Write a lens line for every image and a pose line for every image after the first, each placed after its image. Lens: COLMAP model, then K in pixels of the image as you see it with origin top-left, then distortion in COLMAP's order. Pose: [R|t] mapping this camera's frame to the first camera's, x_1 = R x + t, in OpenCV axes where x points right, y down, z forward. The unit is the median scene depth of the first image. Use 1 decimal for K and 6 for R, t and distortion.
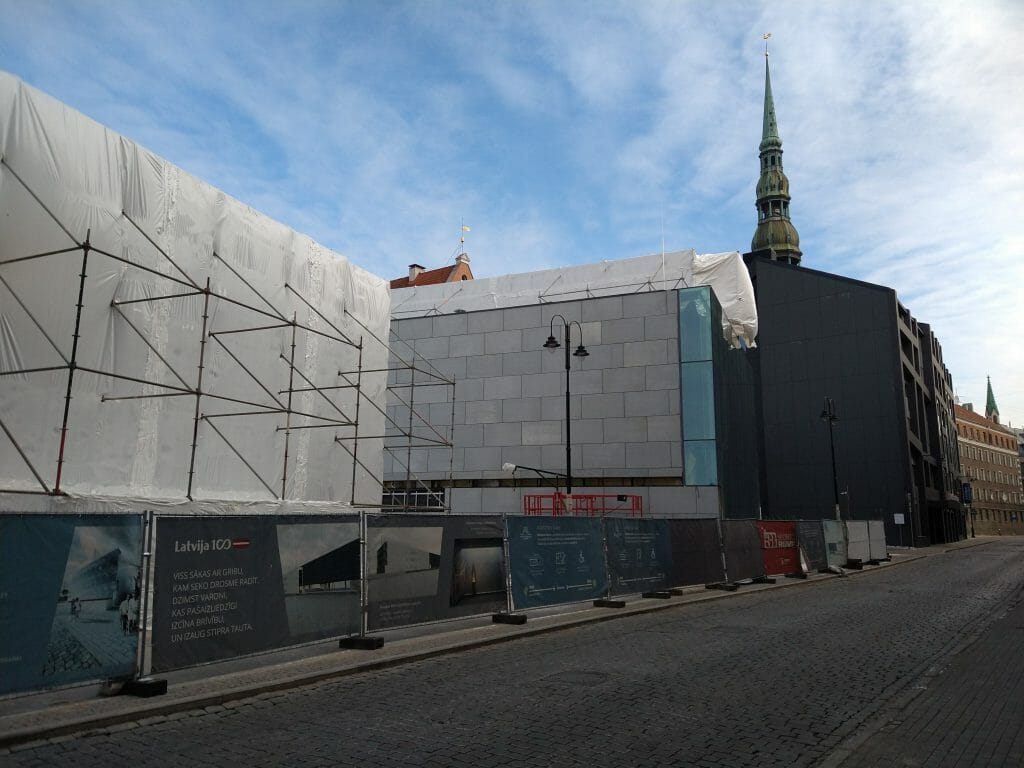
lens RADIAL K [[743.5, 0, 515.9], [0, 743.5, 381.8], [0, 0, 1]] dist [0.182535, -0.201063]
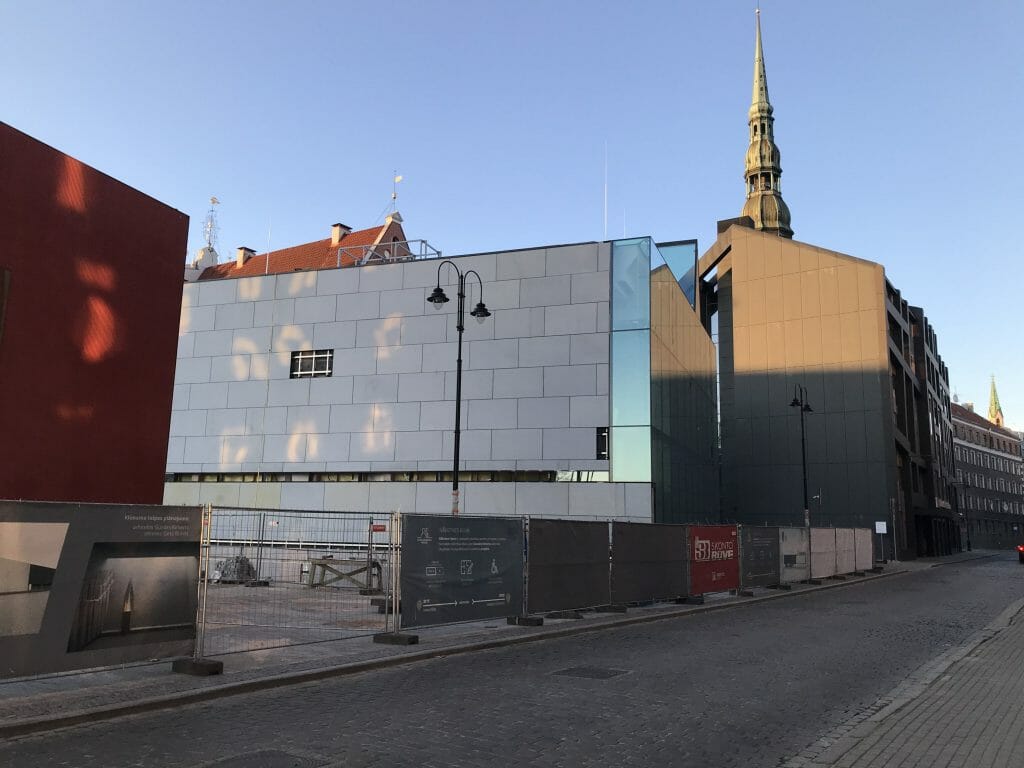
lens RADIAL K [[837.9, 0, 483.7], [0, 837.9, 362.4], [0, 0, 1]] dist [0.007078, 0.006169]
pose [[0.999669, 0.025384, 0.004288, 0.036780], [-0.025352, 0.999651, -0.007425, 0.008818], [-0.004475, 0.007313, 0.999963, 0.046328]]
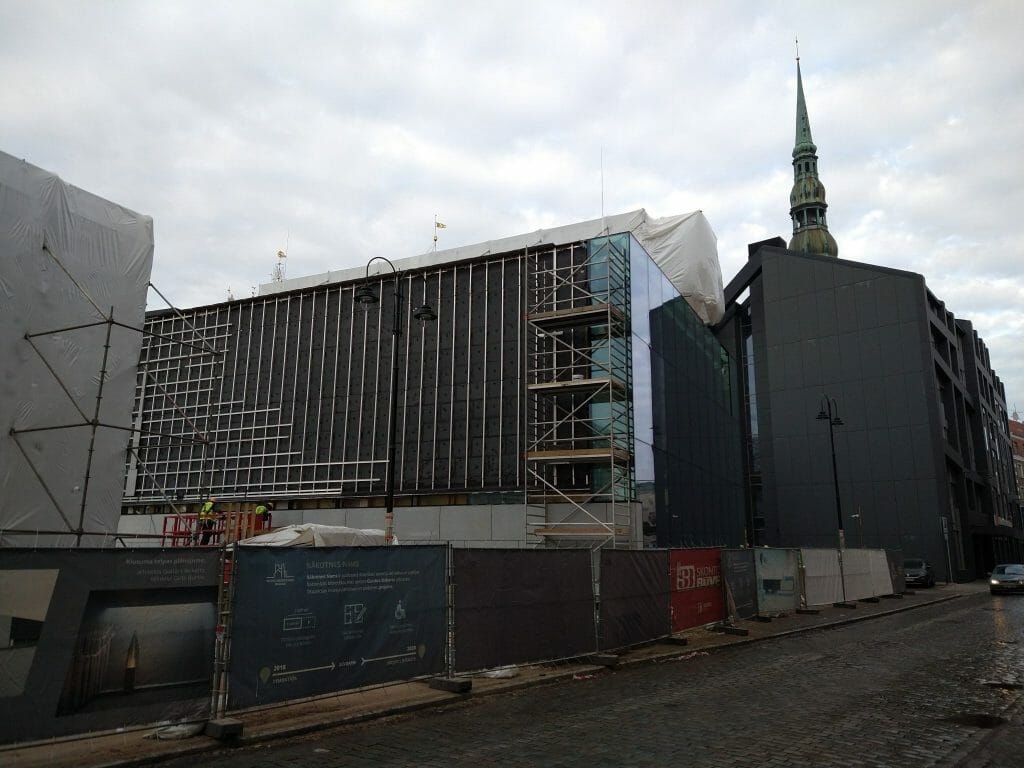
lens RADIAL K [[773.5, 0, 528.0], [0, 773.5, 384.4], [0, 0, 1]] dist [0.135280, -0.109847]
pose [[0.999345, -0.017443, -0.031718, 0.085199], [0.016361, 0.999286, -0.034057, 0.022824], [0.032290, 0.033515, 0.998916, 0.117456]]
